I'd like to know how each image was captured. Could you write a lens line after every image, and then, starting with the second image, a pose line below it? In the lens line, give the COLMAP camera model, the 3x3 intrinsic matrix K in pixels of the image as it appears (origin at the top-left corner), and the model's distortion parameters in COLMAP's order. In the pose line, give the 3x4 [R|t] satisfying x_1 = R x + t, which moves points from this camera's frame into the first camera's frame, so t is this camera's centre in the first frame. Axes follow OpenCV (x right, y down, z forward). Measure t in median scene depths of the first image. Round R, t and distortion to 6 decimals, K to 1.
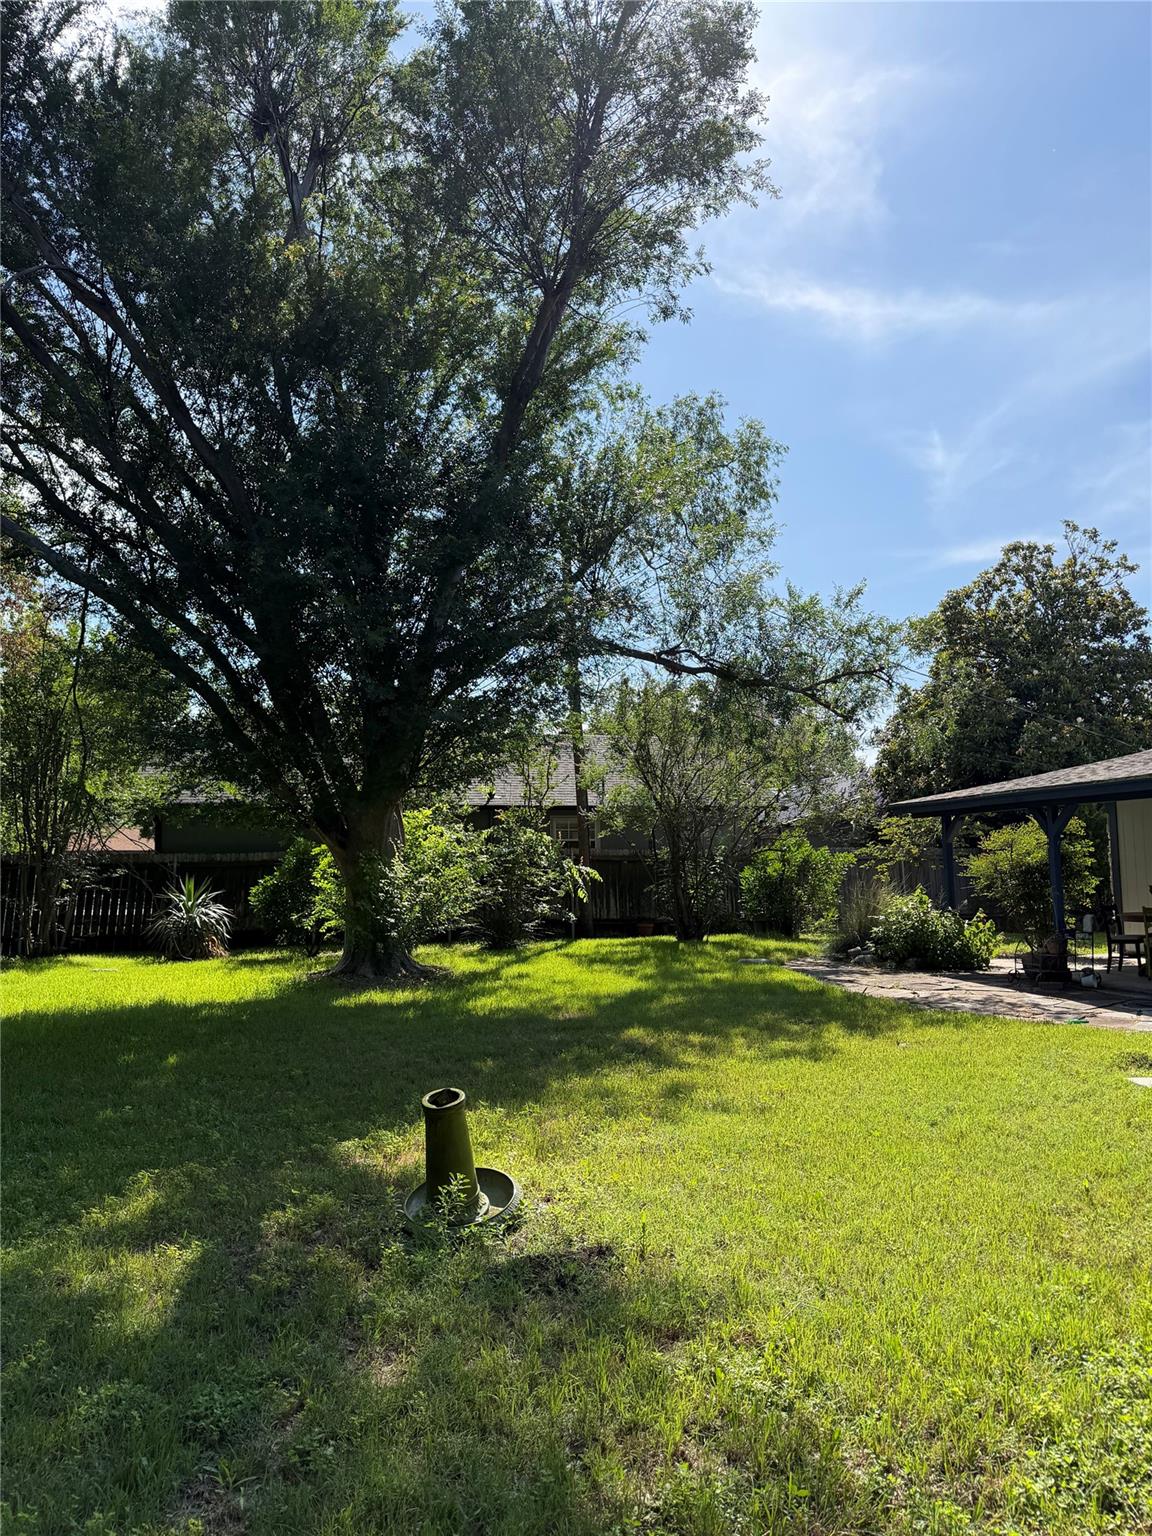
lens RADIAL K [[1078.9, 0, 576.0], [0, 1078.9, 787.5], [0, 0, 1]] dist [0.127012, -0.258539]
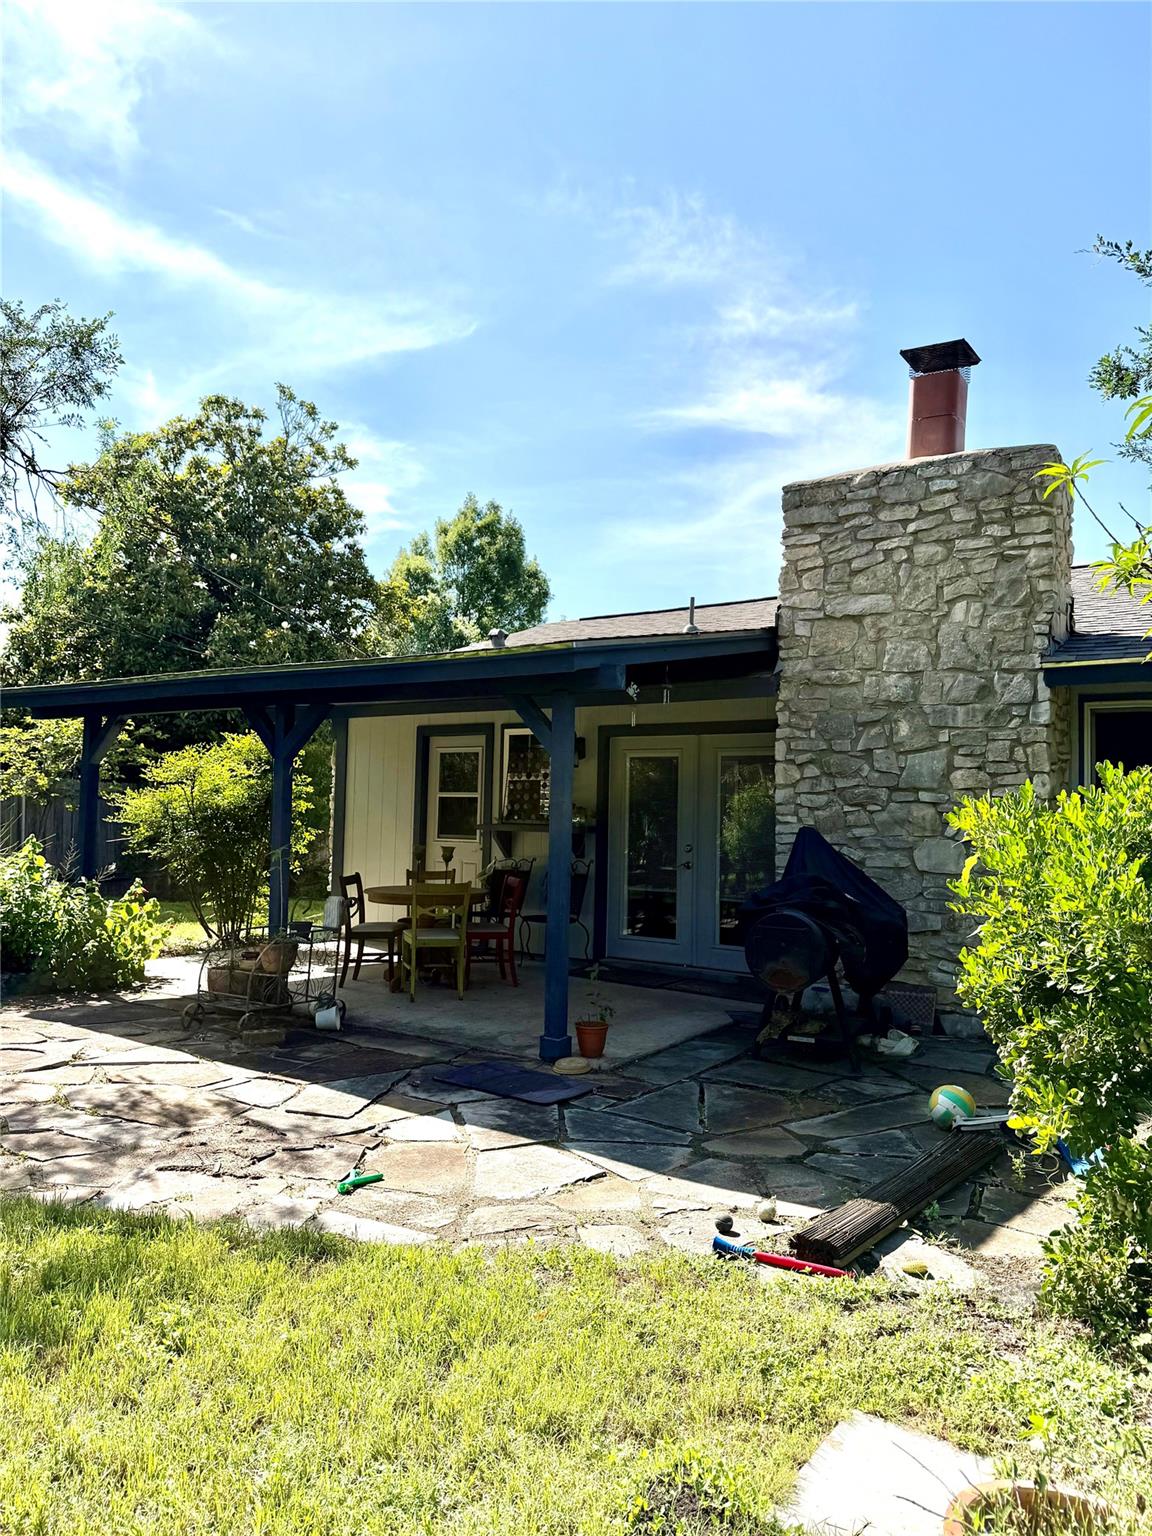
lens RADIAL K [[1065.5, 0, 576.0], [0, 1065.5, 768.0], [0, 0, 1]] dist [0.111666, -0.231367]
pose [[0.735099, 0.065827, 0.674756, 0.106200], [-0.088527, 0.996074, -0.000730, 0.022071], [-0.672155, -0.059197, 0.738040, 0.299153]]
